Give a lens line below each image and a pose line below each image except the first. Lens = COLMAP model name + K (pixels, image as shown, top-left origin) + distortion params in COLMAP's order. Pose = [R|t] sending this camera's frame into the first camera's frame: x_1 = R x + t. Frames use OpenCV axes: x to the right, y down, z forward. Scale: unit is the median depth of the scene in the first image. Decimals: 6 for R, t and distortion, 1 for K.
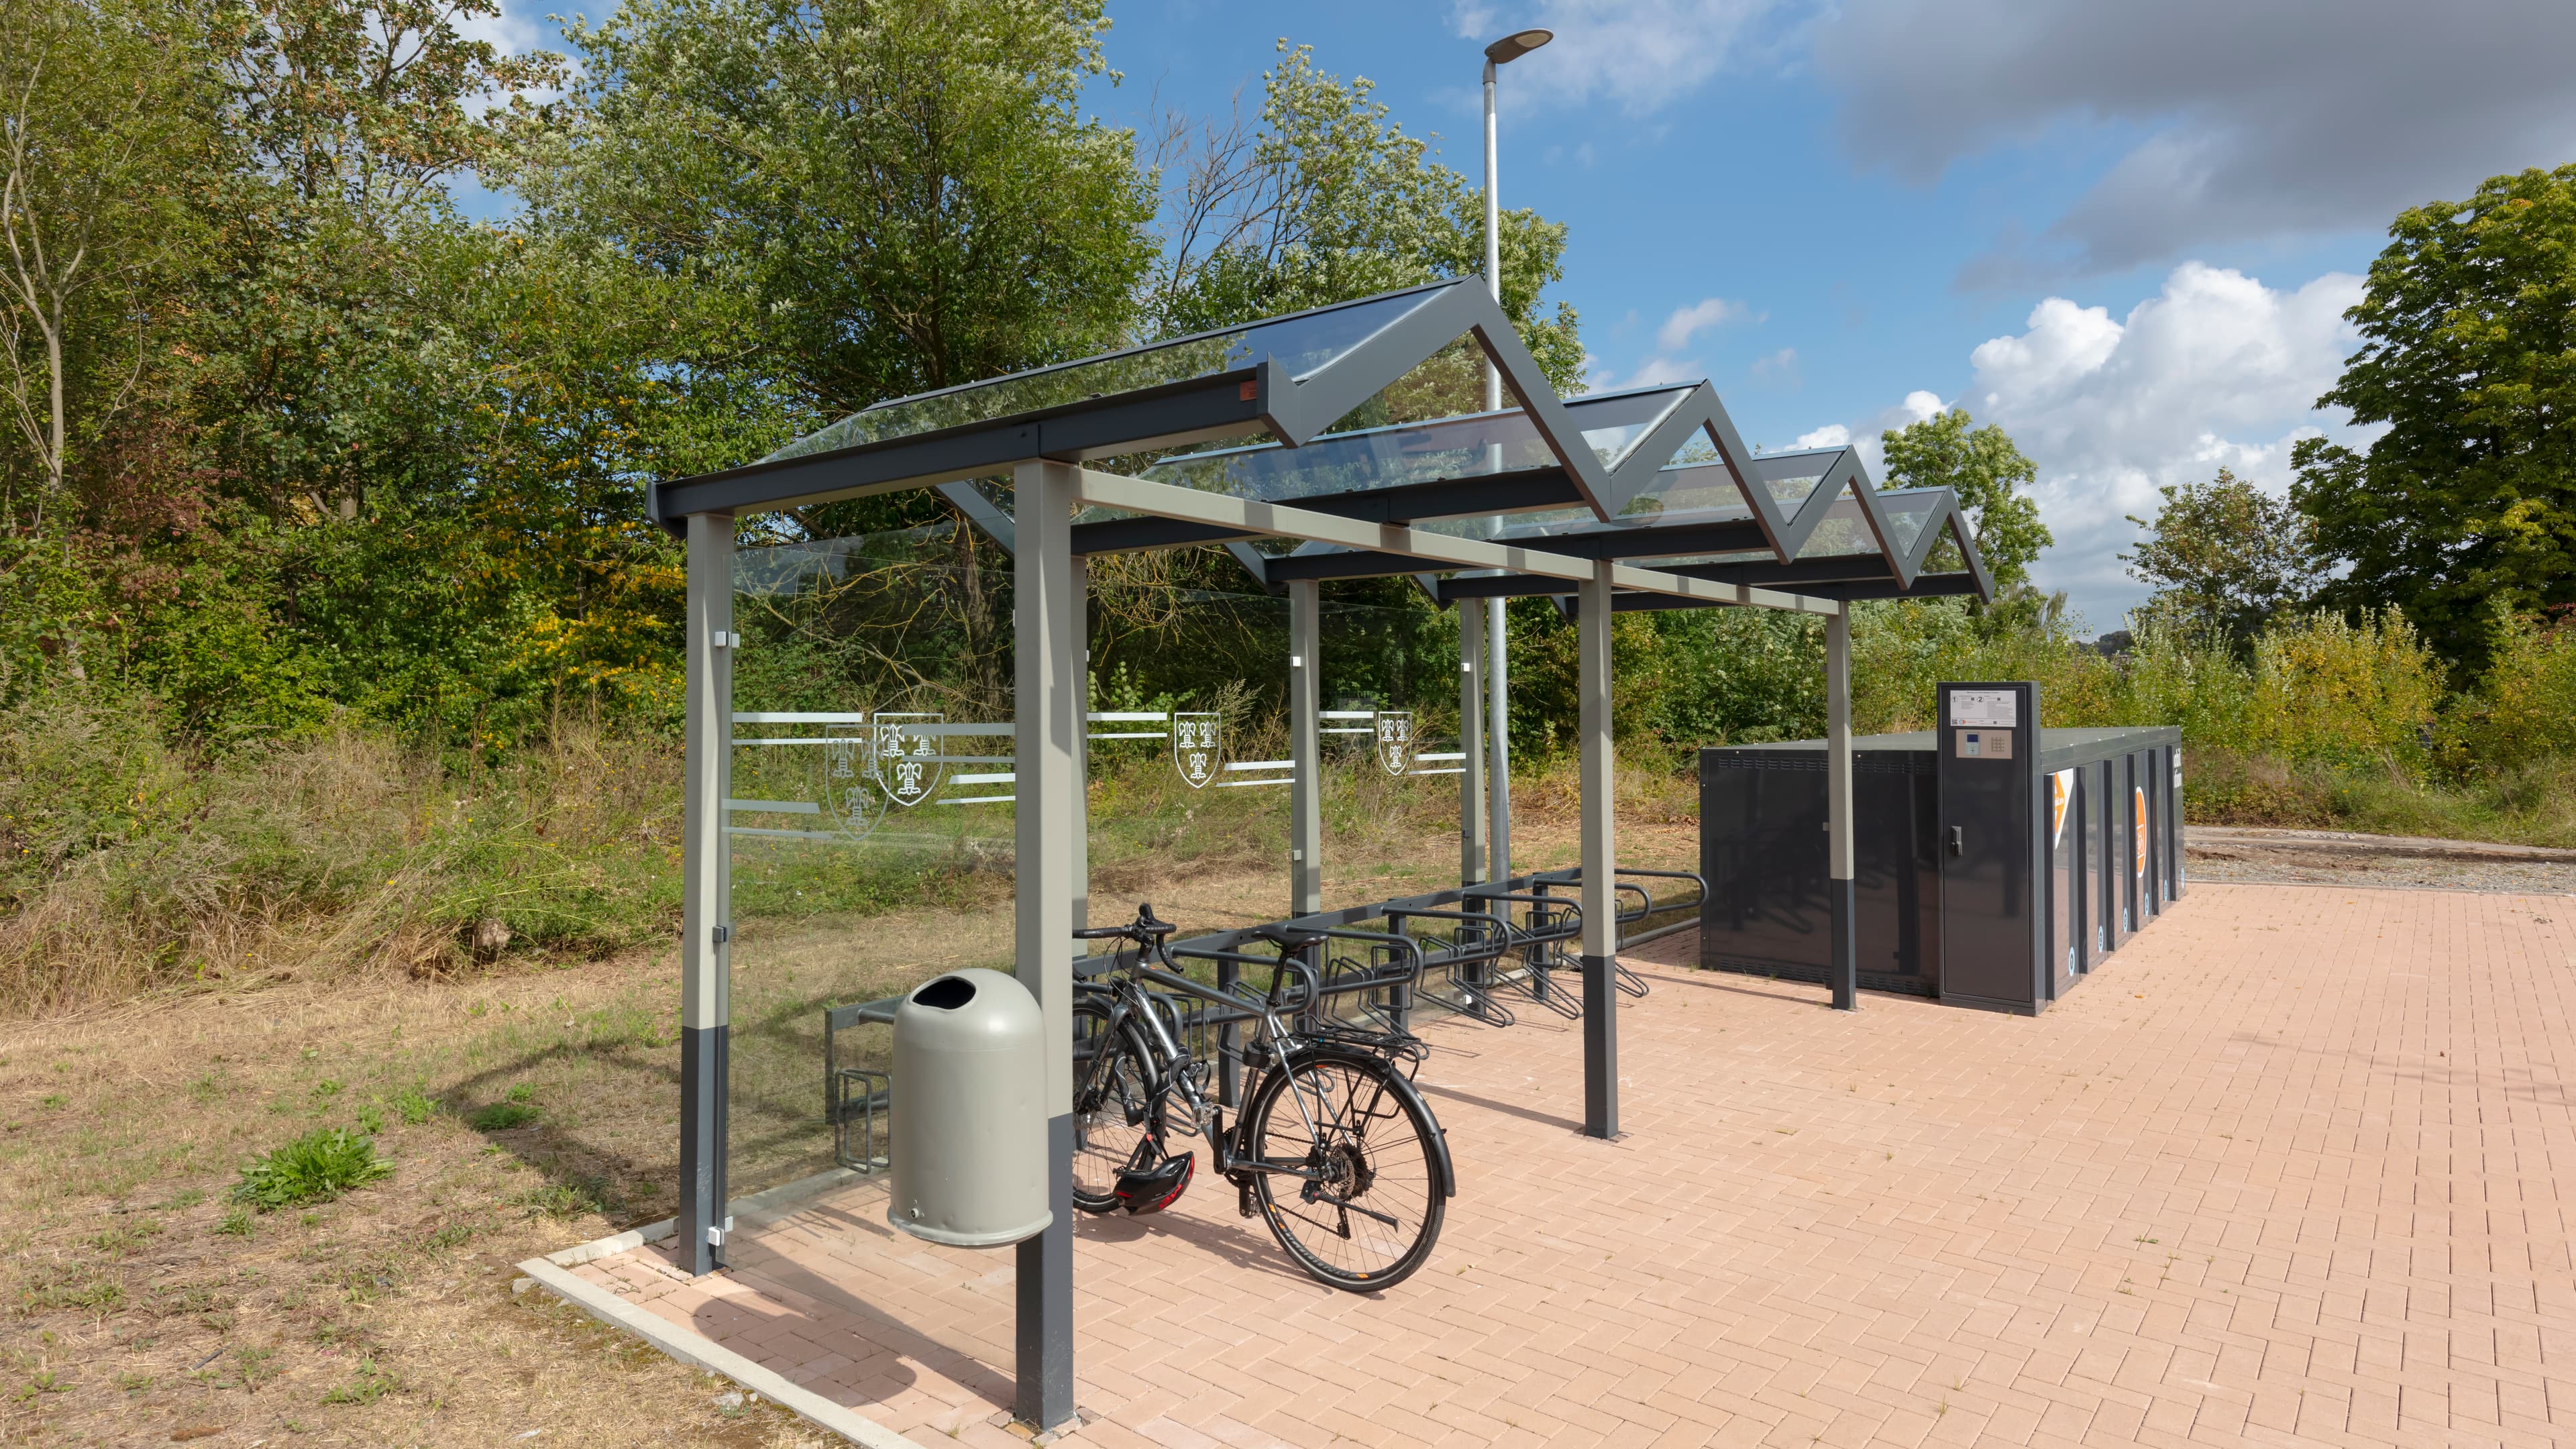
lens RADIAL K [[1466.7, 0, 1291.6], [0, 1466.7, 676.4], [0, 0, 1]] dist [-0.003101, -0.000481]
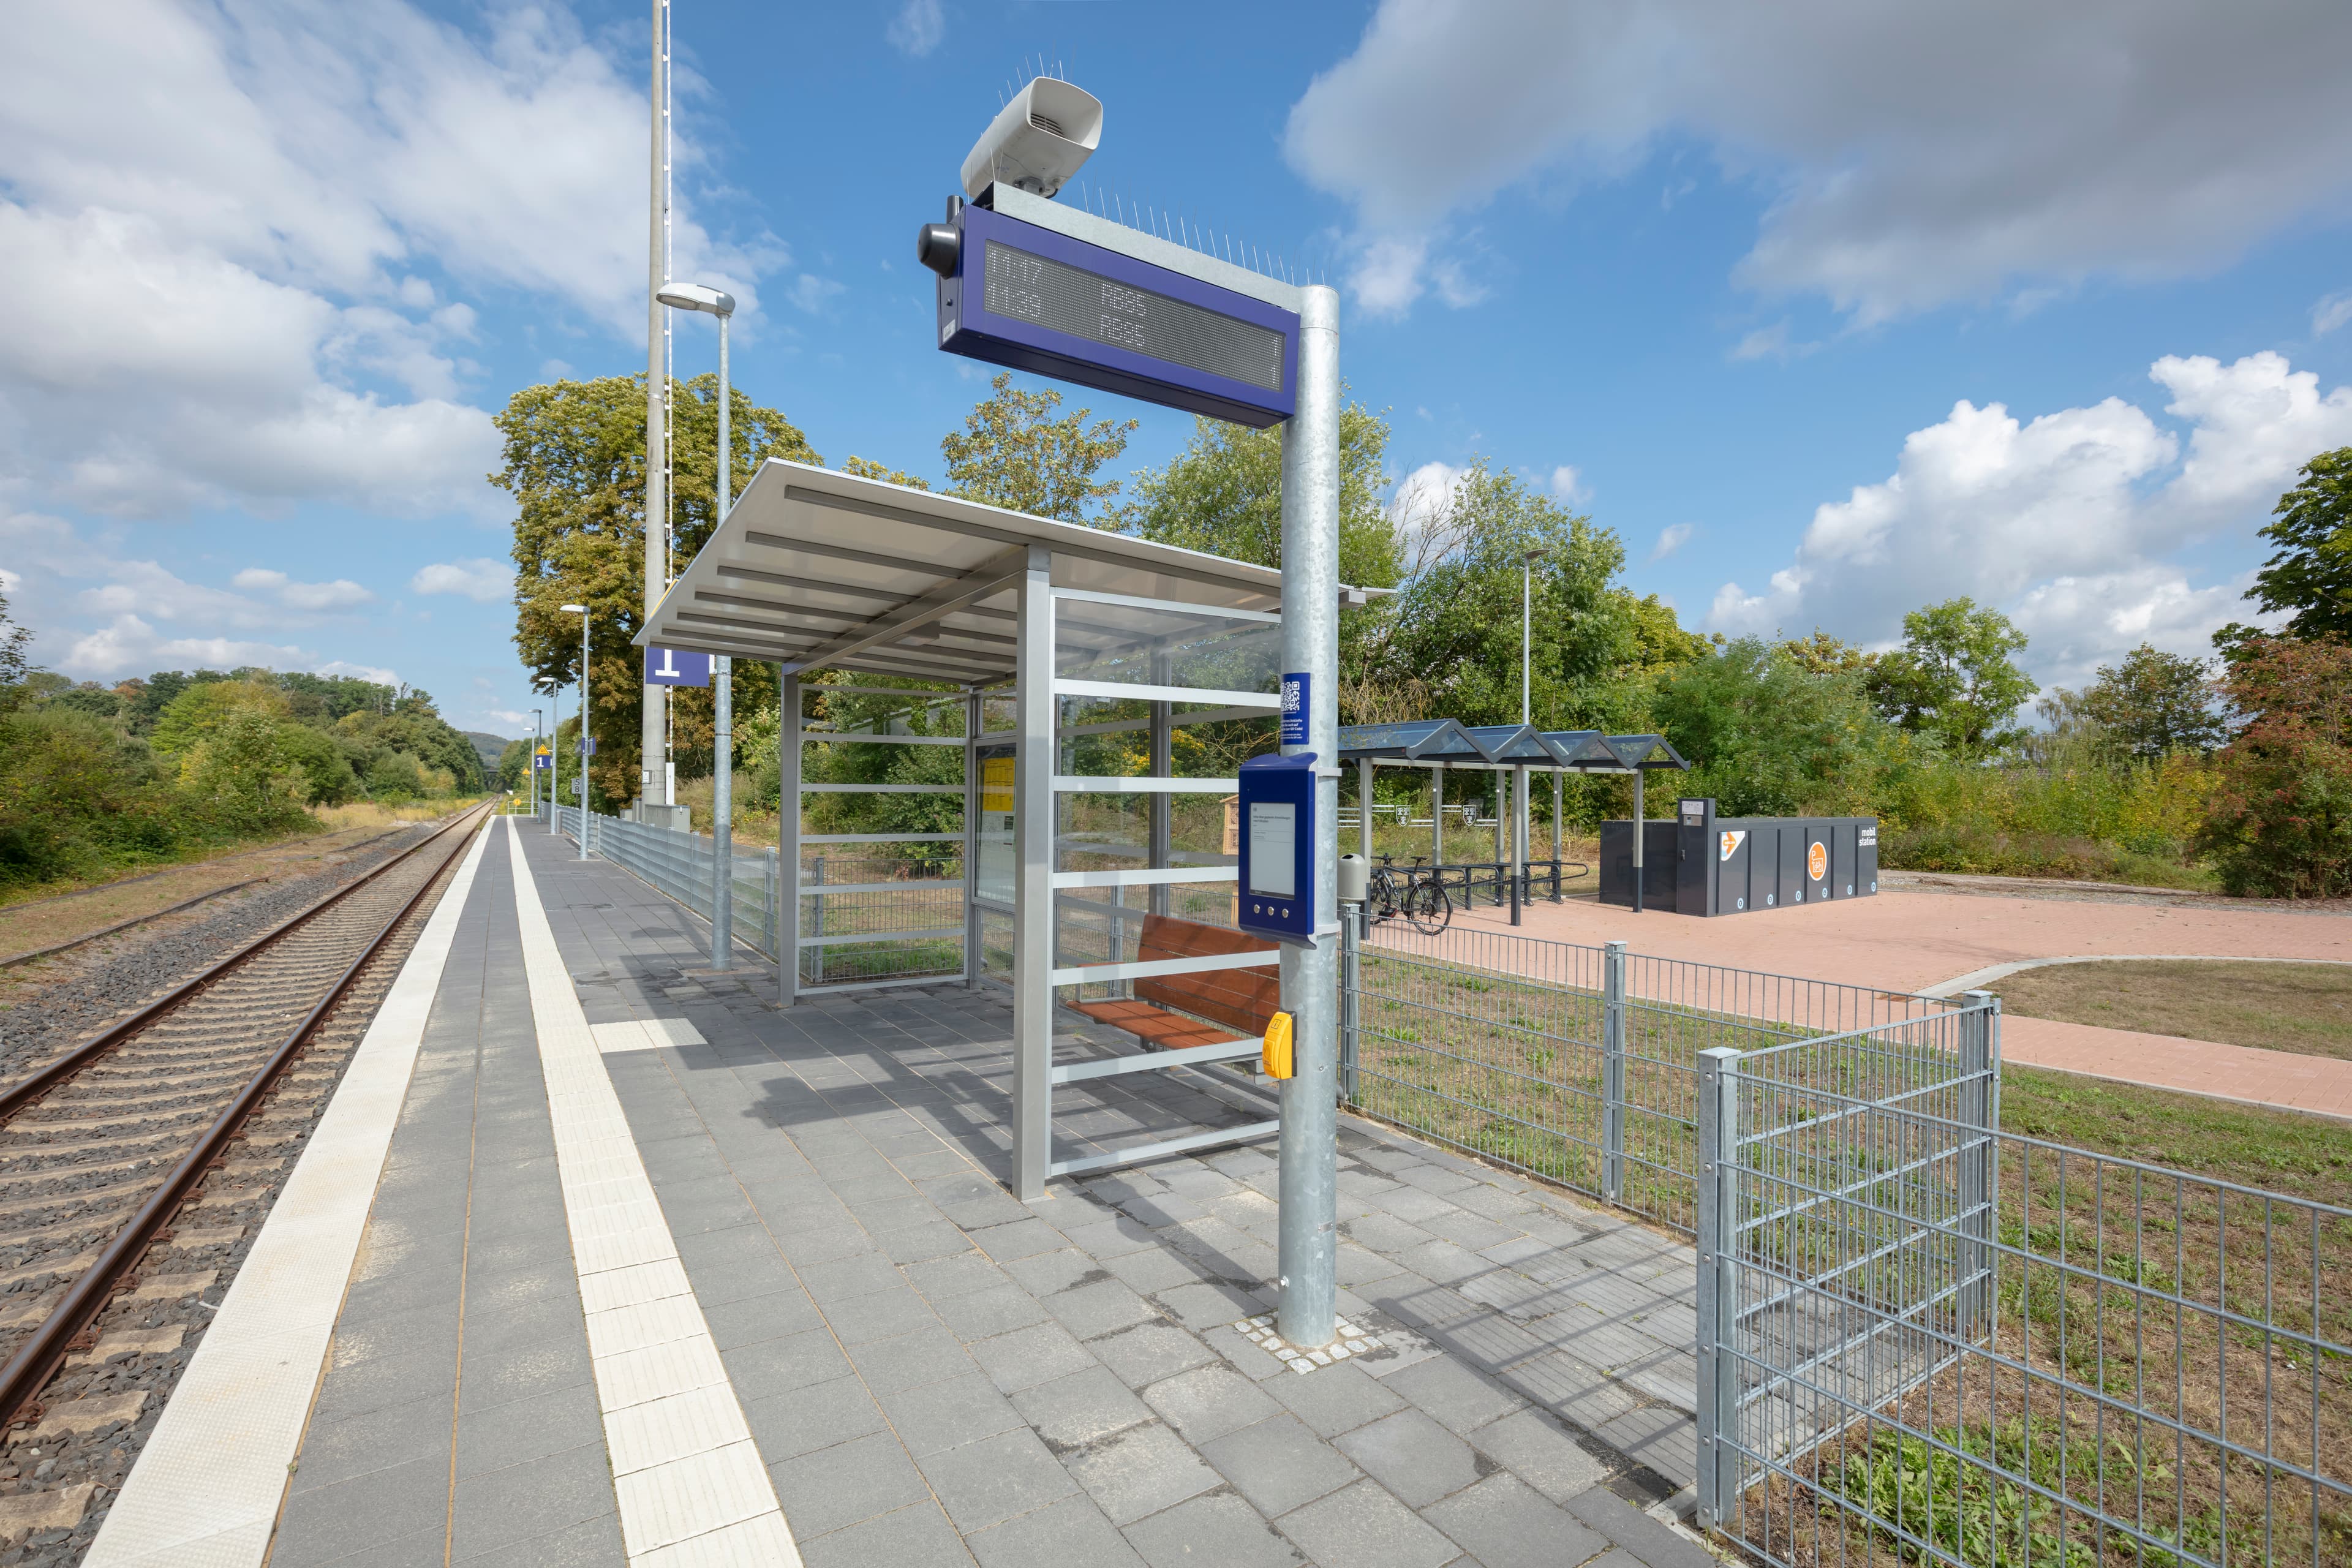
lens RADIAL K [[1038.8, 0, 1176.0], [0, 1038.8, 784.0], [0, 0, 1]] dist [-0.000396, -0.000018]
pose [[0.951588, 0.009293, -0.307237, 0.124055], [-0.005888, 0.999911, 0.012007, -0.037232], [0.307321, -0.009616, 0.951557, -1.044034]]
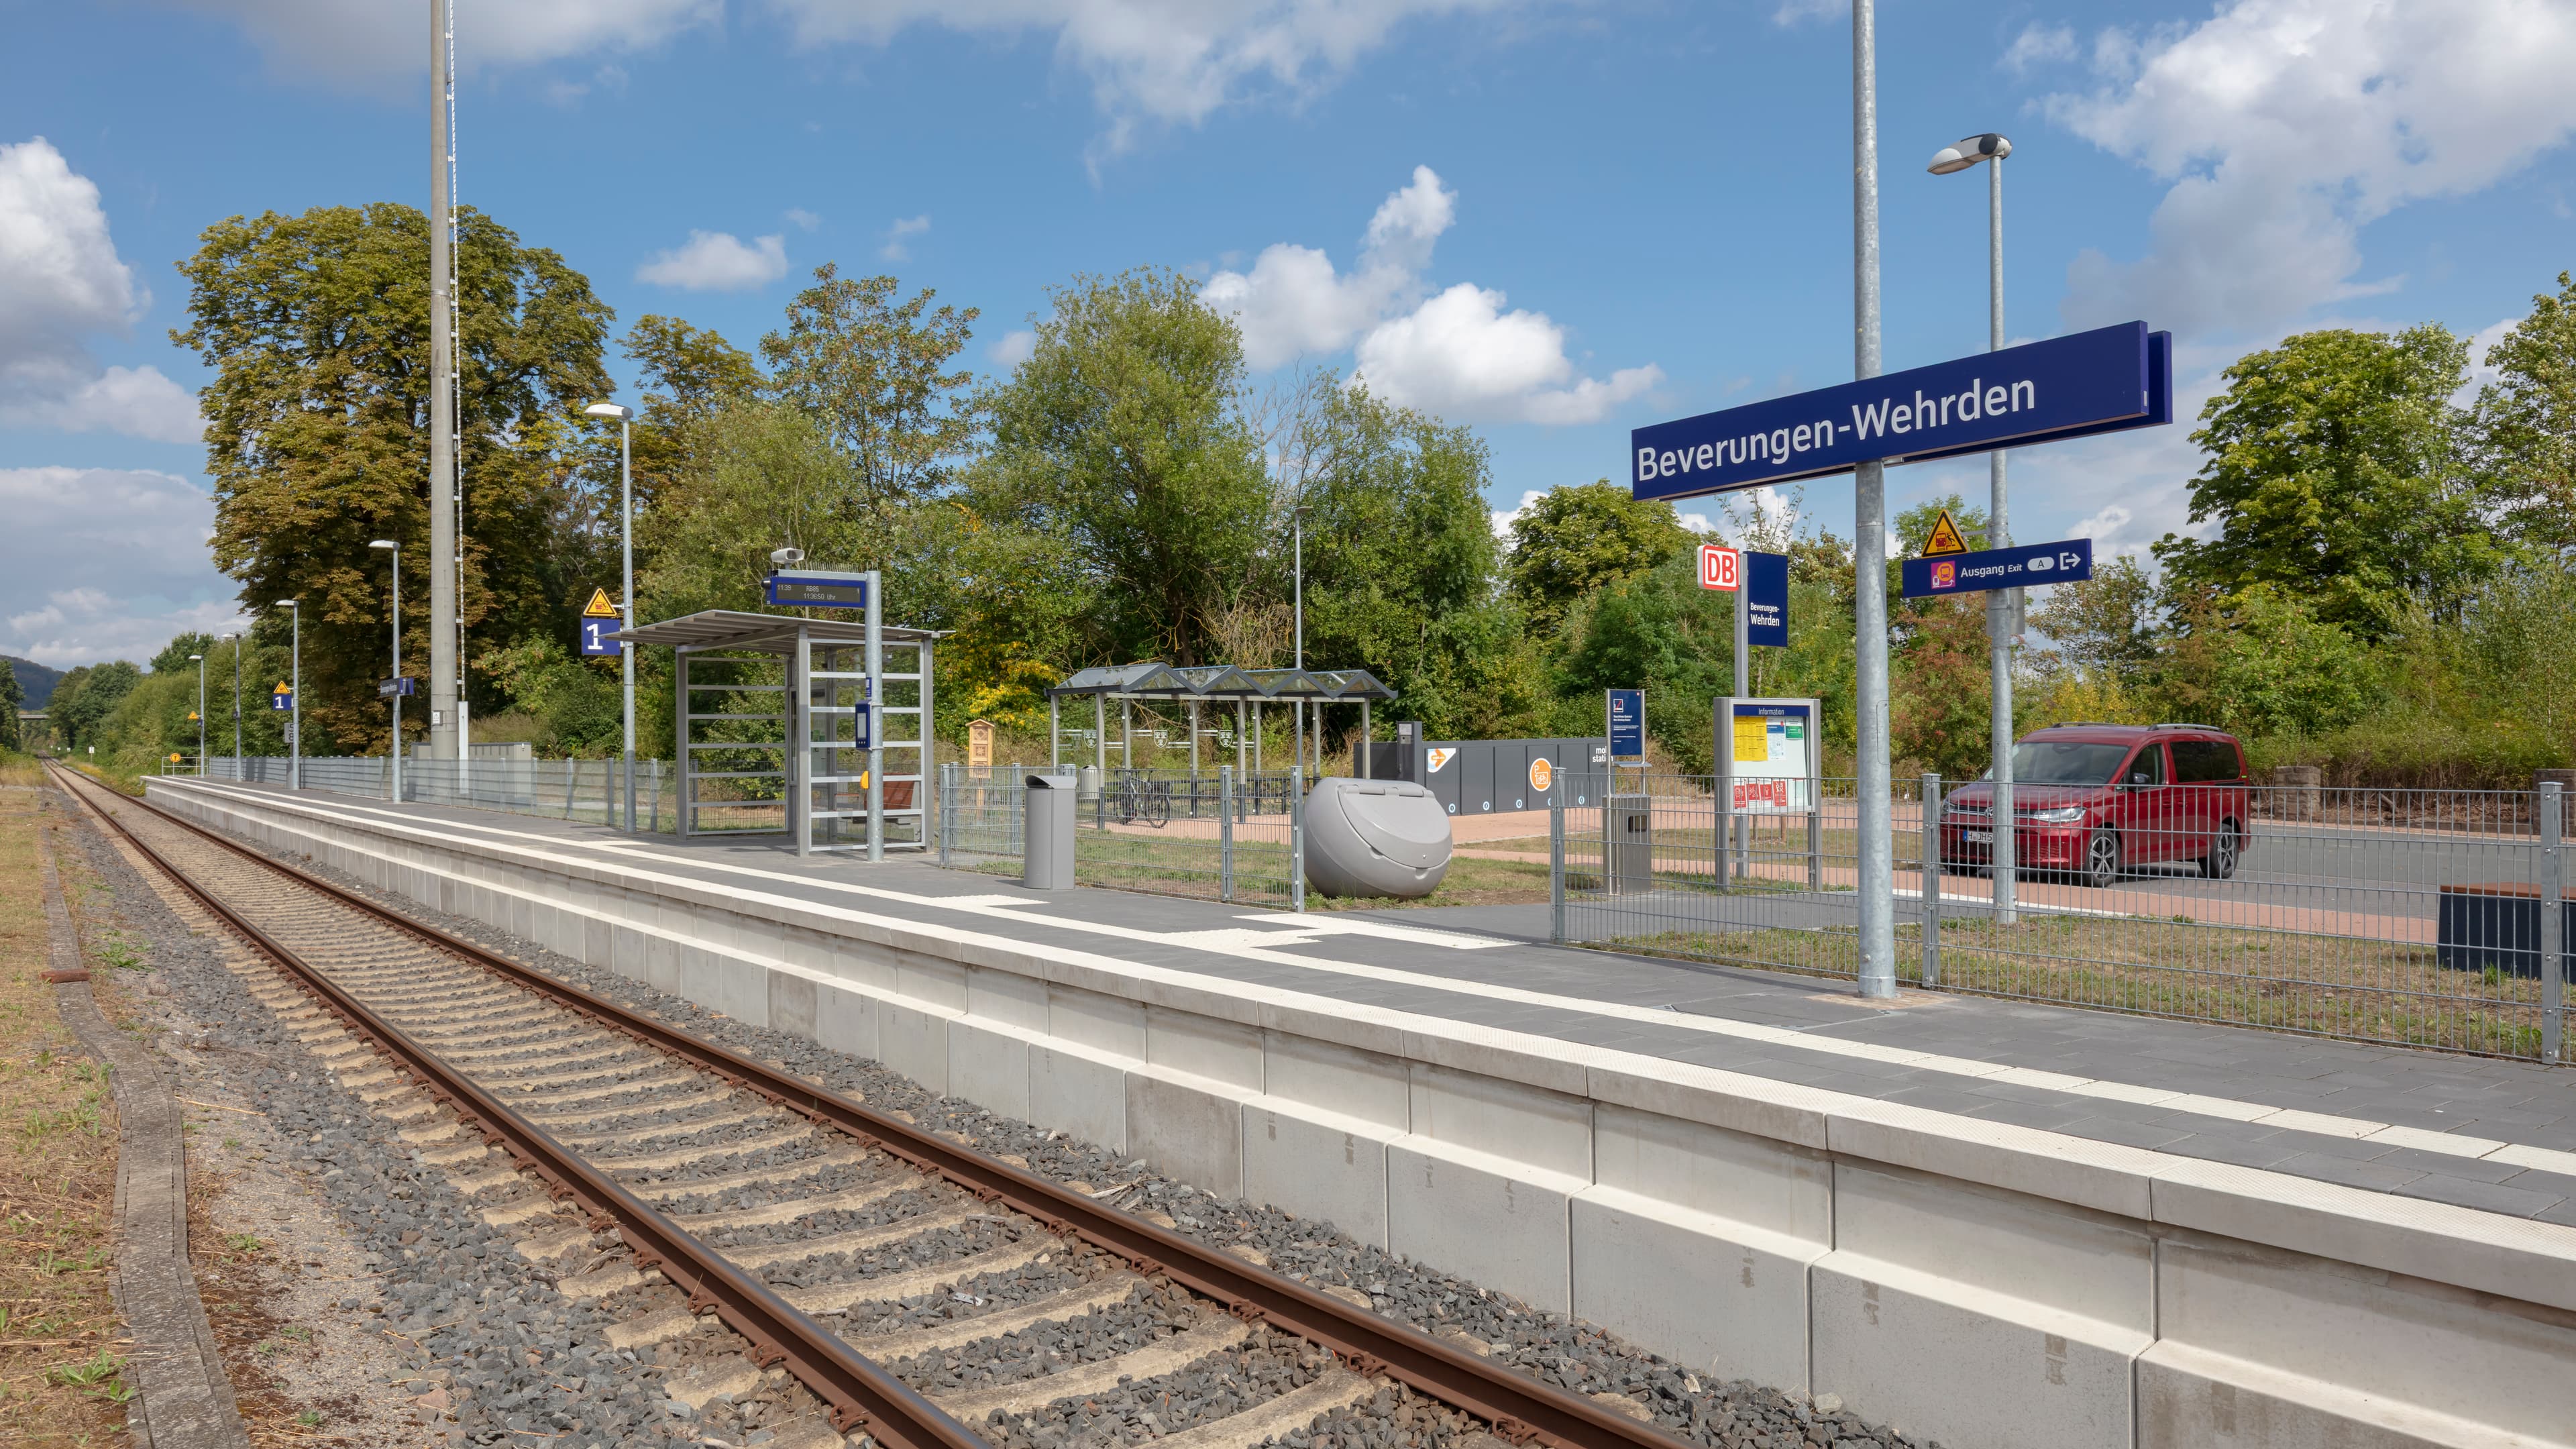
lens RADIAL K [[1625.8, 0, 1288.0], [0, 1625.8, 724.5], [0, 0, 1]] dist [-0.002832, -0.000403]
pose [[0.974079, -0.003301, -0.226182, 0.927700], [0.006407, 0.999895, 0.012997, -0.035760], [0.226116, -0.014110, 0.973998, -2.394662]]
